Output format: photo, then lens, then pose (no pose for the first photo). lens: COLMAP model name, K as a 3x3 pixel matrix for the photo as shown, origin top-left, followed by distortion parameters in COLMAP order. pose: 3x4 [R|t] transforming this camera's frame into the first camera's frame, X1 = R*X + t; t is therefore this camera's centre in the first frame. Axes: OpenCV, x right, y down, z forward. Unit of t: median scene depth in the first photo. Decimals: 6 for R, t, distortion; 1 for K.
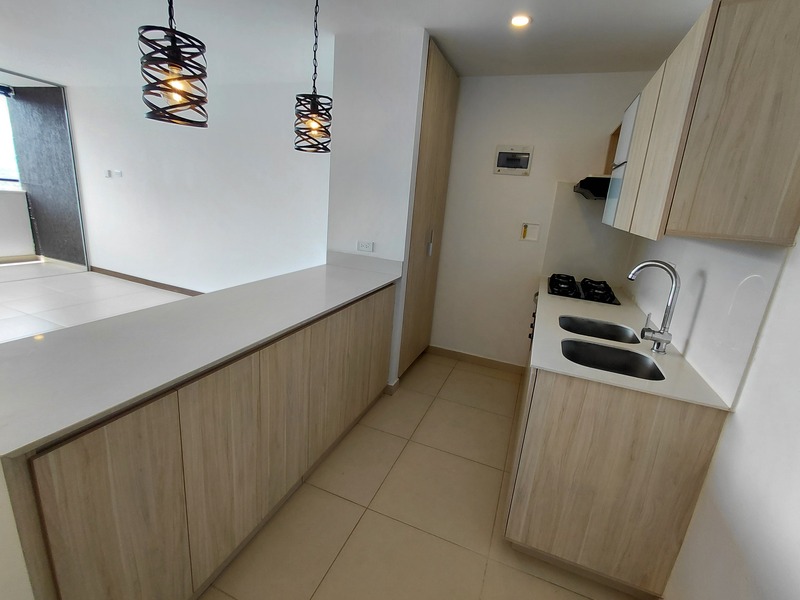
lens RADIAL K [[369.4, 0, 401.3], [0, 369.4, 293.4], [0, 0, 1]] dist [-0.001112, 0.000242]
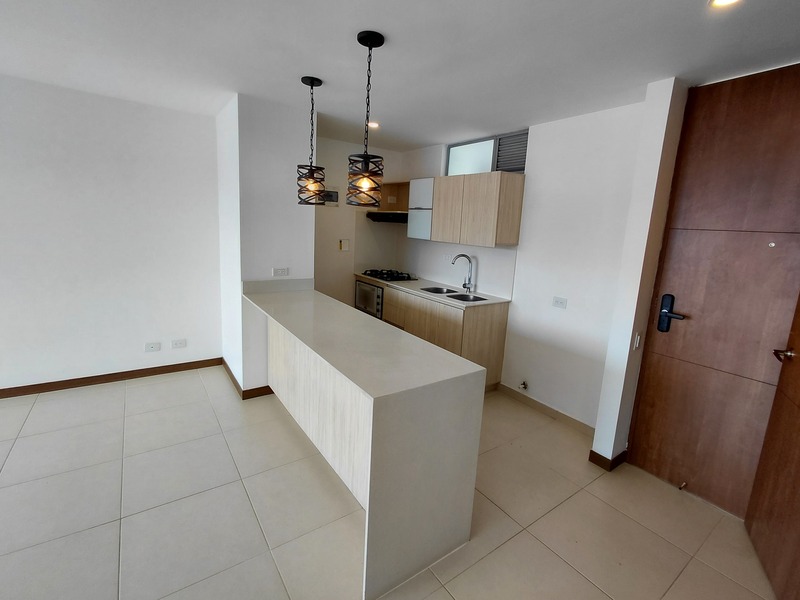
lens RADIAL K [[372.4, 0, 404.7], [0, 372.4, 290.6], [0, 0, 1]] dist [-0.000266, -0.000017]
pose [[0.538099, -0.202816, 0.818117, -1.457559], [0.206469, 0.972765, 0.105353, -0.185470], [-0.817203, 0.112226, 0.565319, -0.003347]]
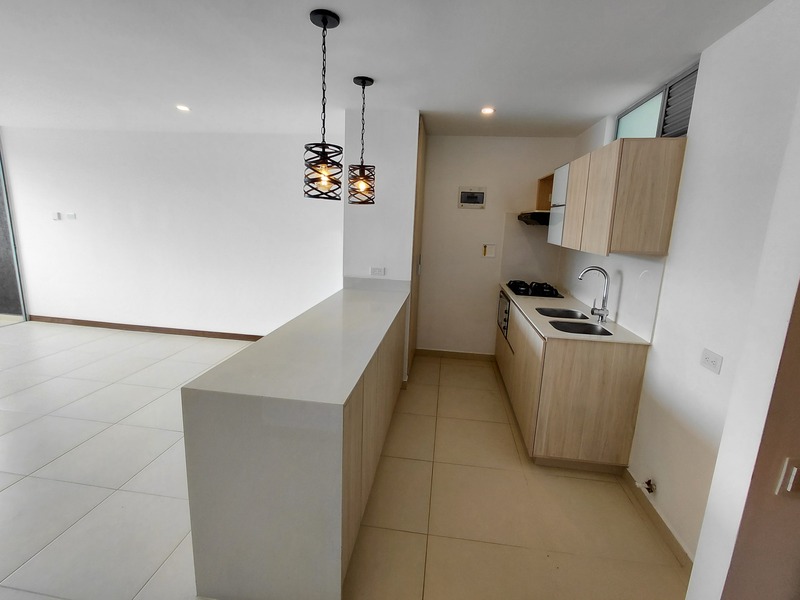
lens RADIAL K [[372.4, 0, 404.7], [0, 372.4, 290.6], [0, 0, 1]] dist [-0.000266, -0.000017]
pose [[0.965998, -0.089622, 0.242520, -0.529467], [0.103098, 0.993723, -0.043432, 0.003362], [-0.237105, 0.066958, 0.969174, -0.391784]]
